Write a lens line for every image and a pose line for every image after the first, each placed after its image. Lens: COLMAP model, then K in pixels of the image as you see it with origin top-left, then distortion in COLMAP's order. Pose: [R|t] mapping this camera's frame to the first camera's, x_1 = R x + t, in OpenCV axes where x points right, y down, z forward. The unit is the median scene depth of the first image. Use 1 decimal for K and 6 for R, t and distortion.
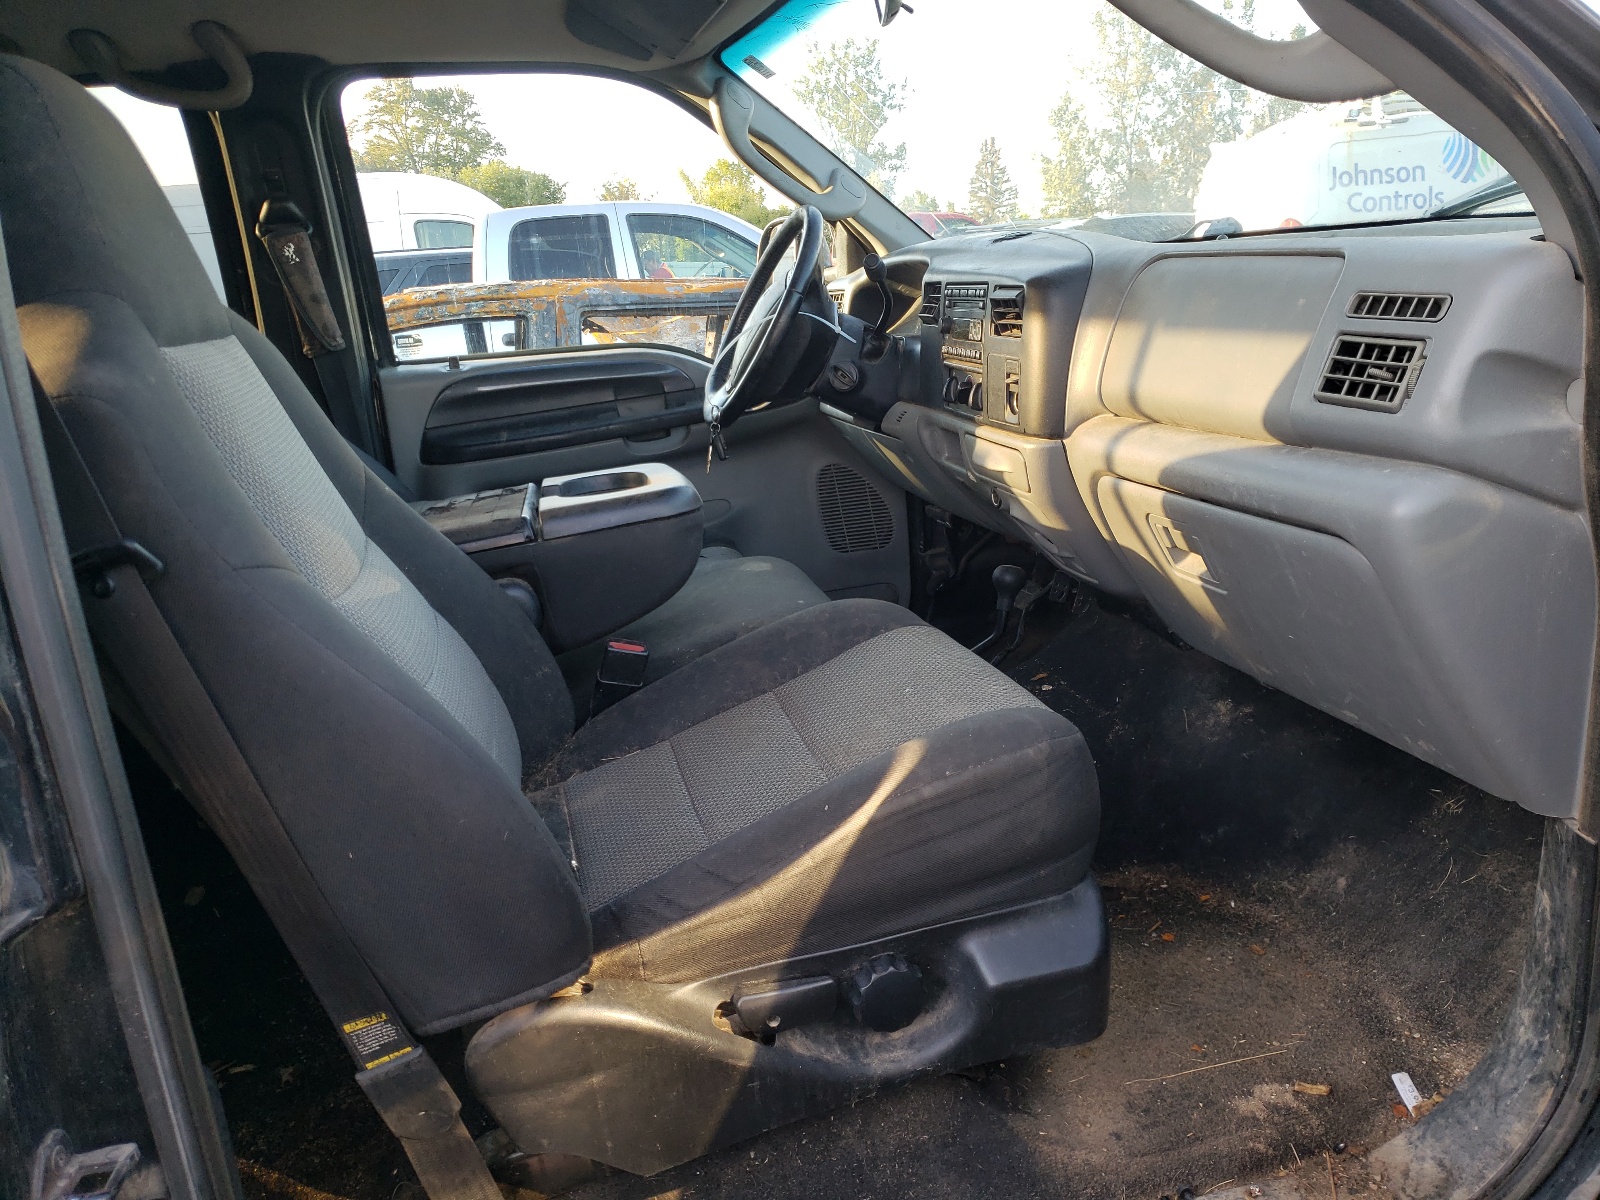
lens RADIAL K [[1278.3, 0, 801.0], [0, 1278.3, 599.5], [0, 0, 1]] dist [0.027899, 0.009752]
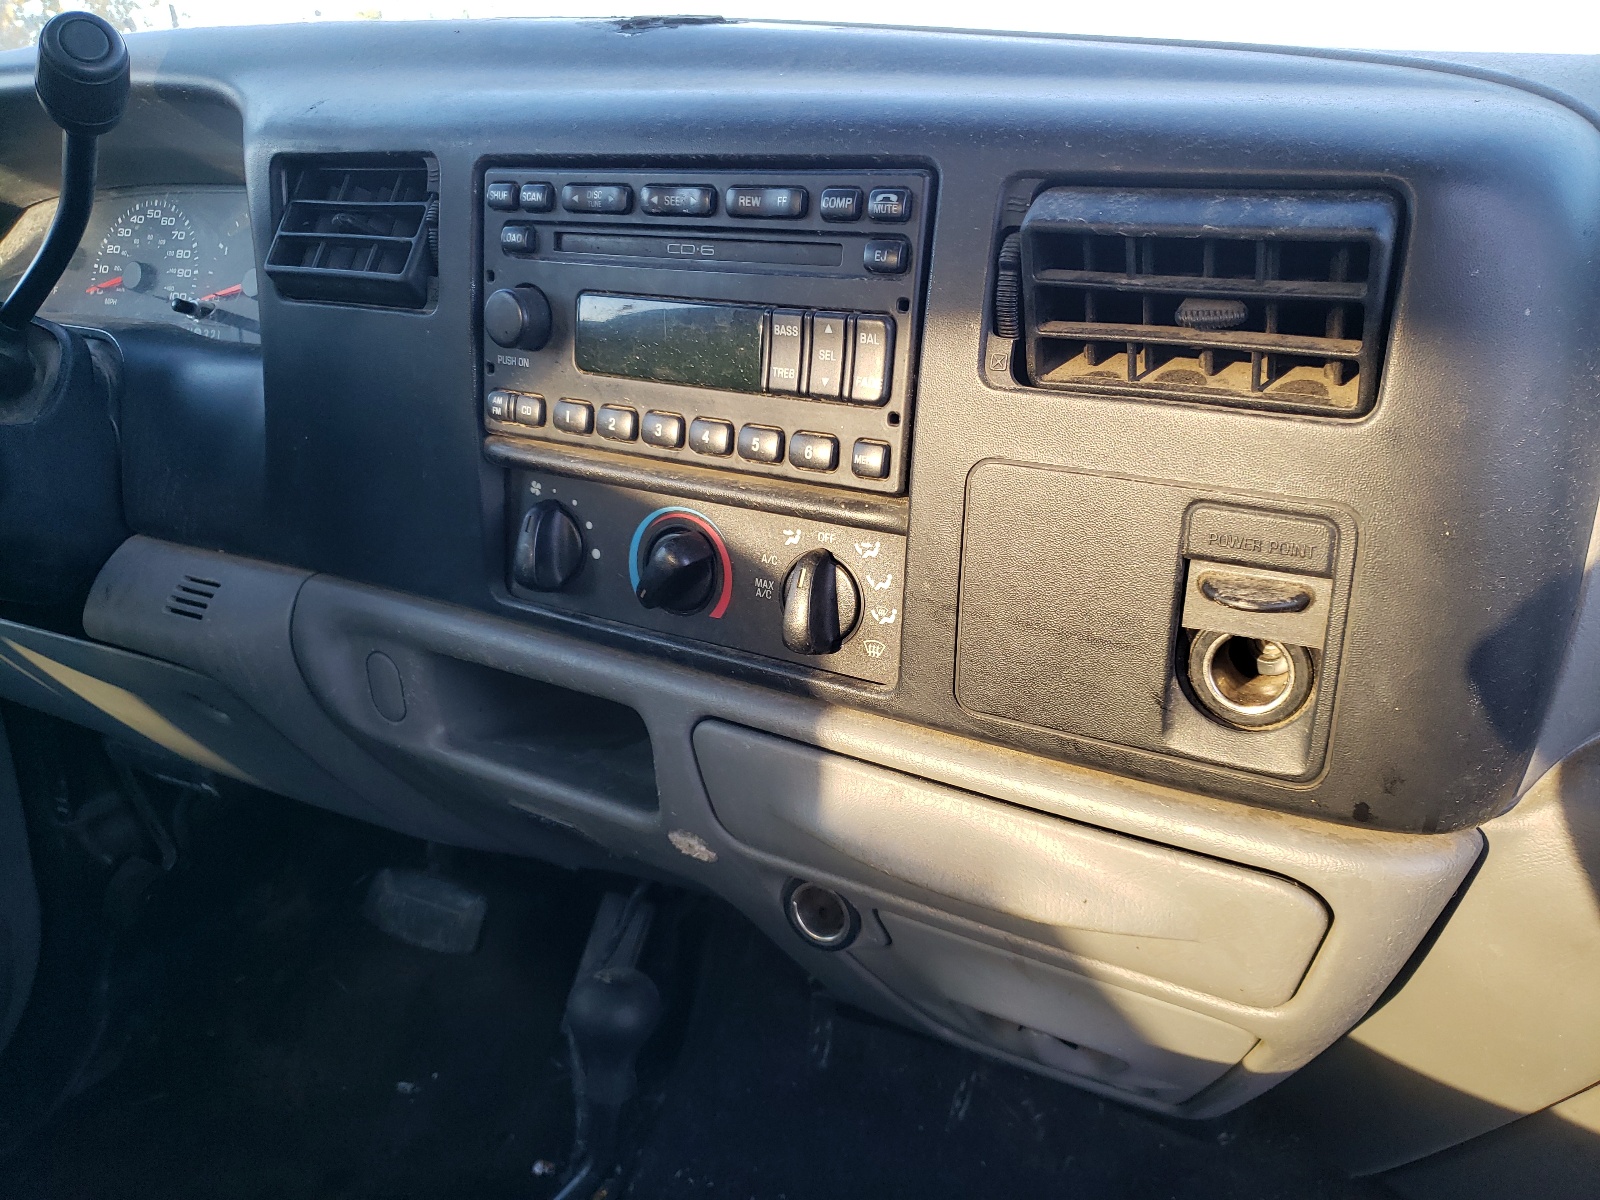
lens RADIAL K [[1278.3, 0, 798.5], [0, 1278.3, 597.6], [0, 0, 1]] dist [0.027899, 0.009752]
pose [[0.684960, -0.150023, 0.712968, -0.049161], [0.124406, 0.988282, 0.088435, -0.177809], [-0.717881, 0.028123, 0.695597, 0.795160]]
